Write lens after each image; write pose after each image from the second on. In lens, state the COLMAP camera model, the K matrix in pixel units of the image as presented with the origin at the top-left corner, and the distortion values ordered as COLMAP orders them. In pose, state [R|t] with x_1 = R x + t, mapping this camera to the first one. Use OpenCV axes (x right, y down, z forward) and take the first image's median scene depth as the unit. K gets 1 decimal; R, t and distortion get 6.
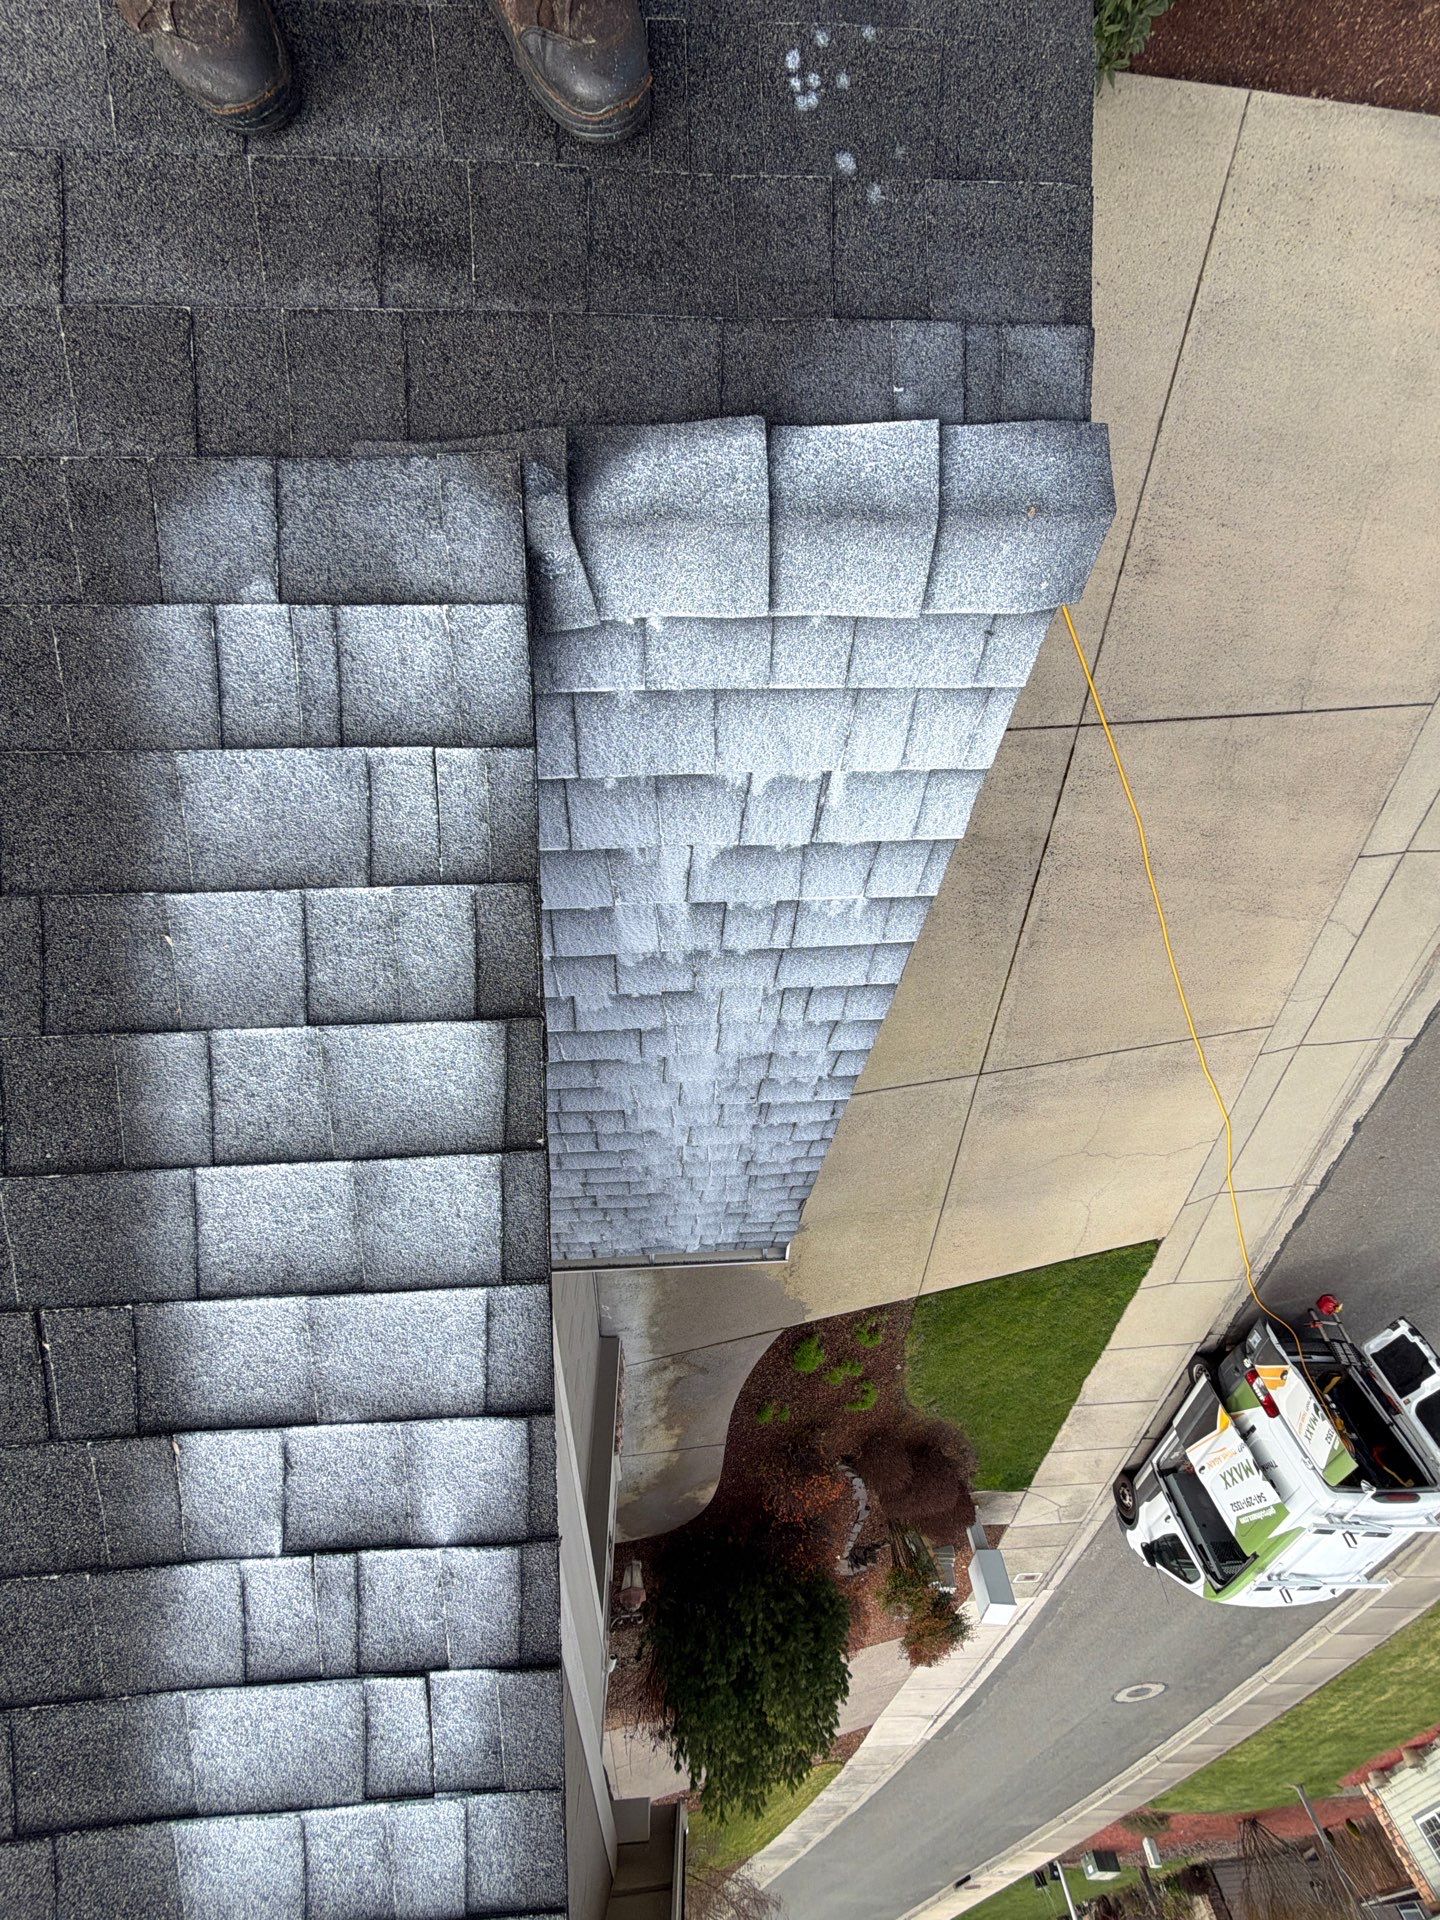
lens RADIAL K [[758.5, 0, 724.9], [0, 758.5, 959.0], [0, 0, 1]] dist [-0.000461, -0.000284]
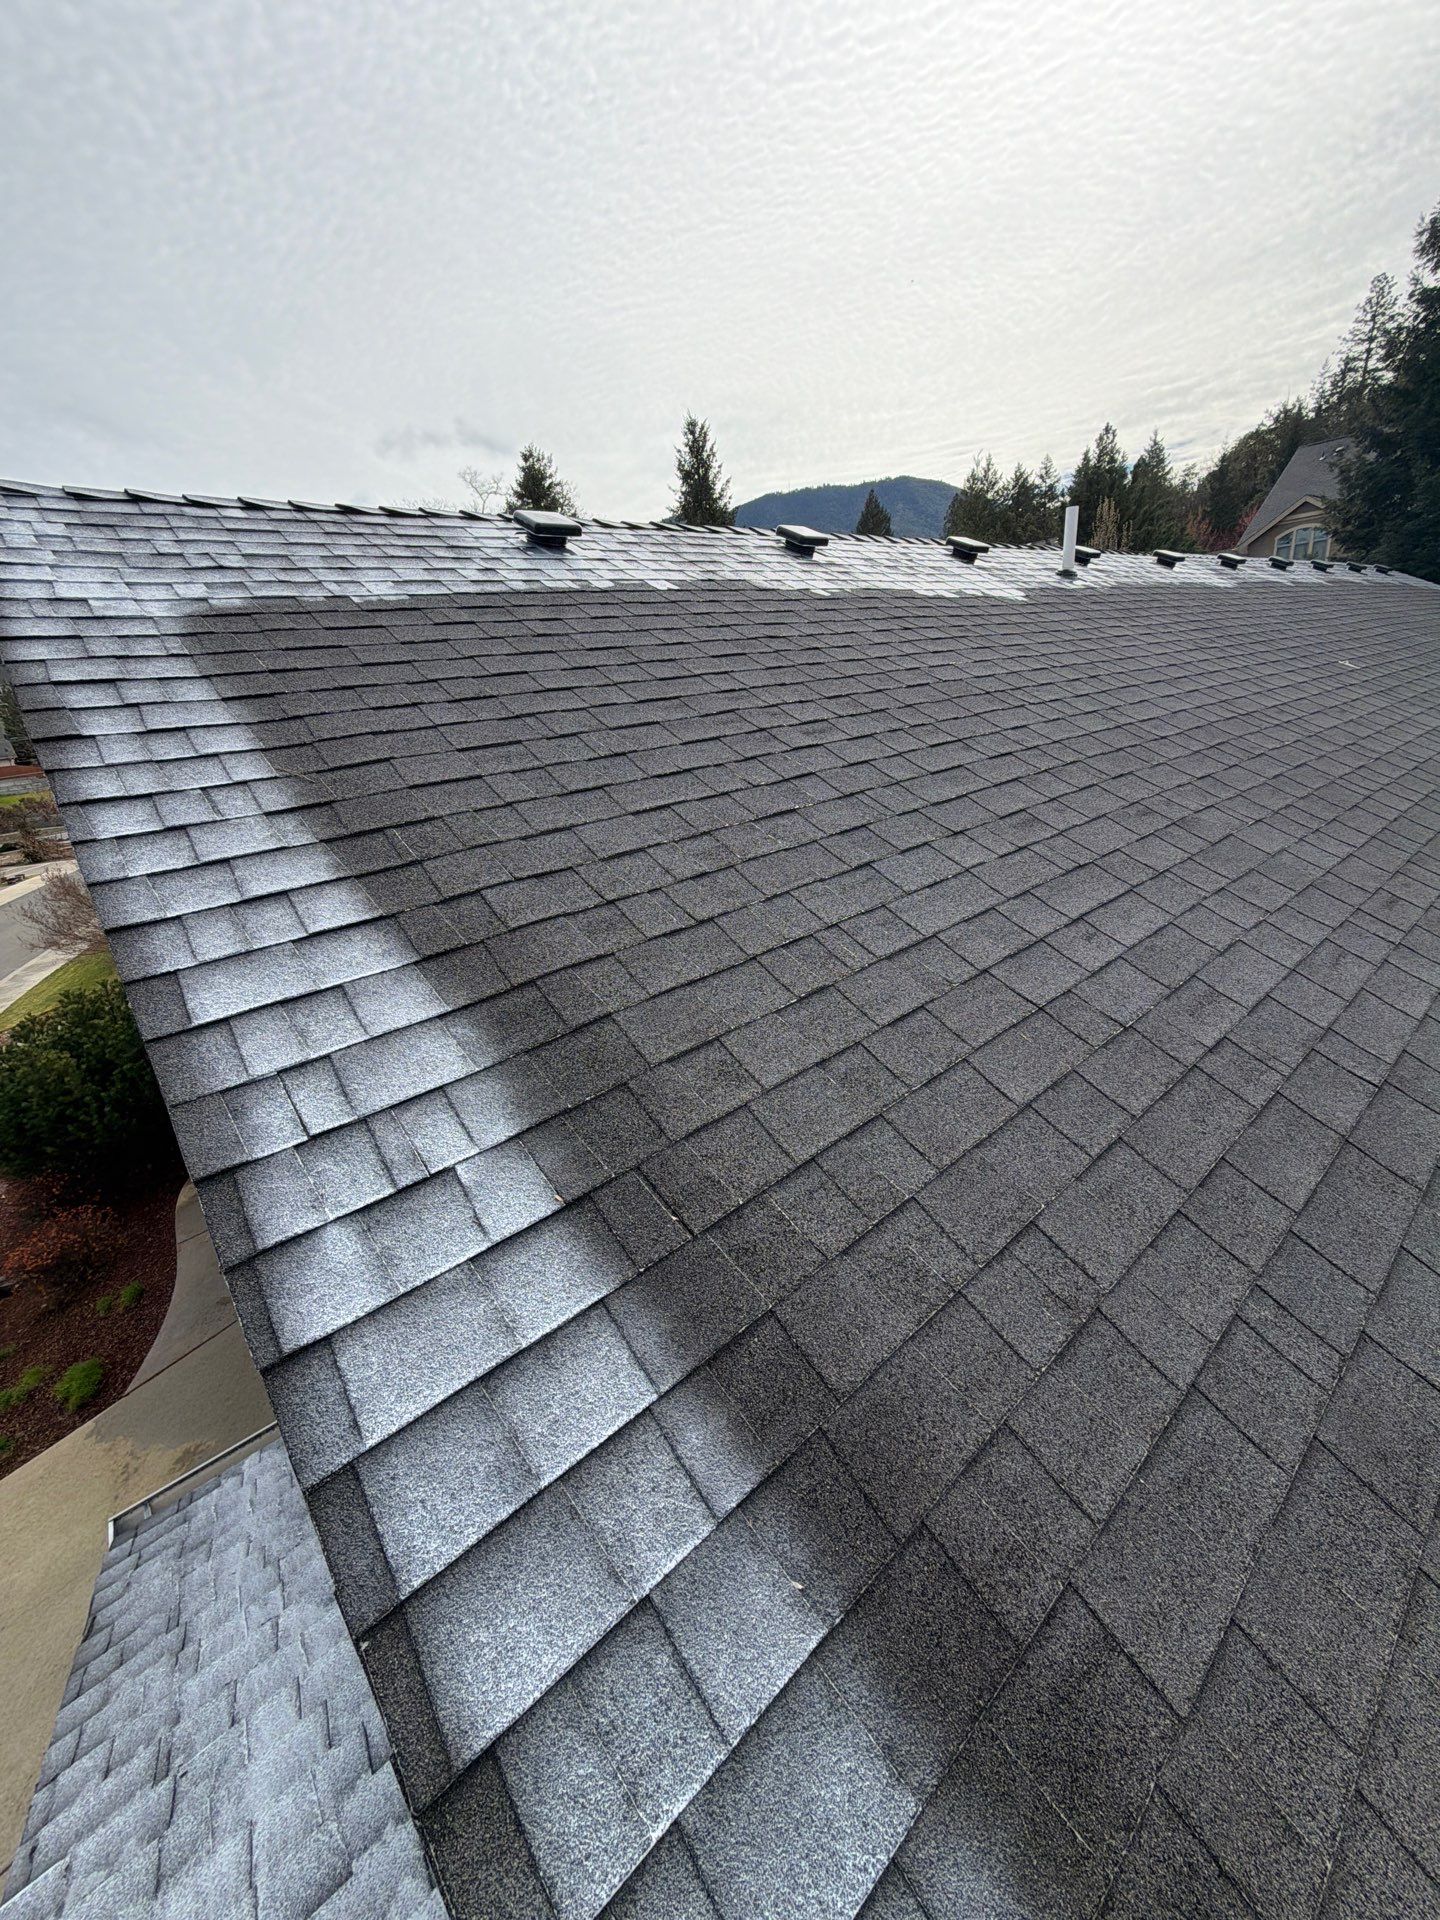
lens RADIAL K [[758.5, 0, 723.3], [0, 758.5, 952.4], [0, 0, 1]] dist [-0.000461, -0.000284]
pose [[-0.760357, 0.233607, -0.606041, -0.219037], [-0.589390, -0.640222, 0.492683, 0.077445], [-0.272906, 0.731809, 0.624482, -0.259976]]
